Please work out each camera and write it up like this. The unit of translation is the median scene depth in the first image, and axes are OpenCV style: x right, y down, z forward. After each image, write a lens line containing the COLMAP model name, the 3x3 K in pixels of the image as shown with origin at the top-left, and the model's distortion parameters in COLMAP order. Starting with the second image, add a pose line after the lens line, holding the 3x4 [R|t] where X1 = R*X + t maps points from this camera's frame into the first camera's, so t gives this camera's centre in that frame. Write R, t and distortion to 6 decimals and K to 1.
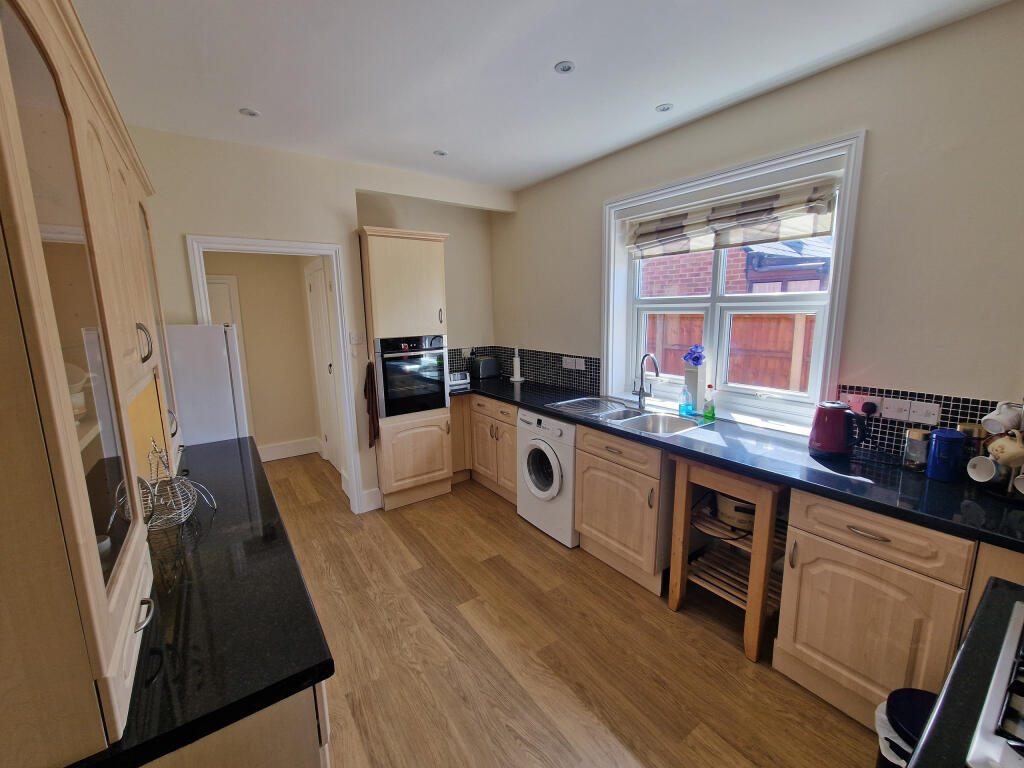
lens RADIAL K [[420.2, 0, 502.6], [0, 420.2, 381.8], [0, 0, 1]] dist [-0.000747, 0.000005]
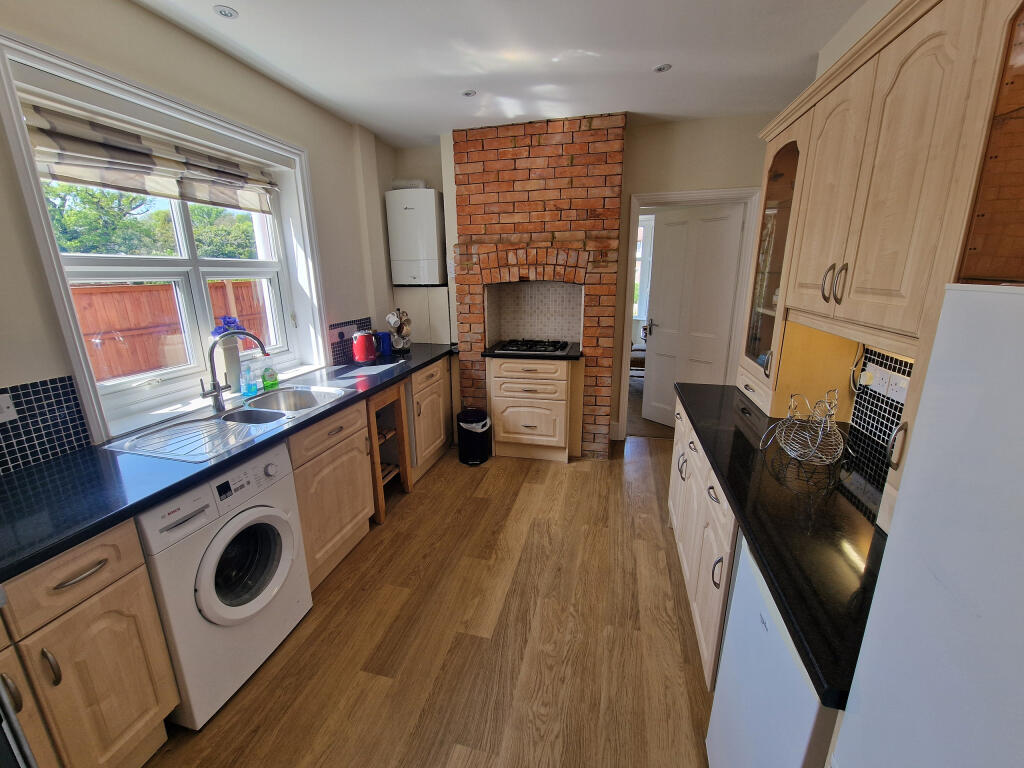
lens RADIAL K [[420.2, 0, 502.0], [0, 420.2, 381.0], [0, 0, 1]] dist [-0.000747, 0.000005]
pose [[-0.649170, -0.165435, 0.742435, -0.646440], [0.155243, 0.926701, 0.342235, -0.196665], [-0.744633, 0.337426, -0.575904, 1.289787]]
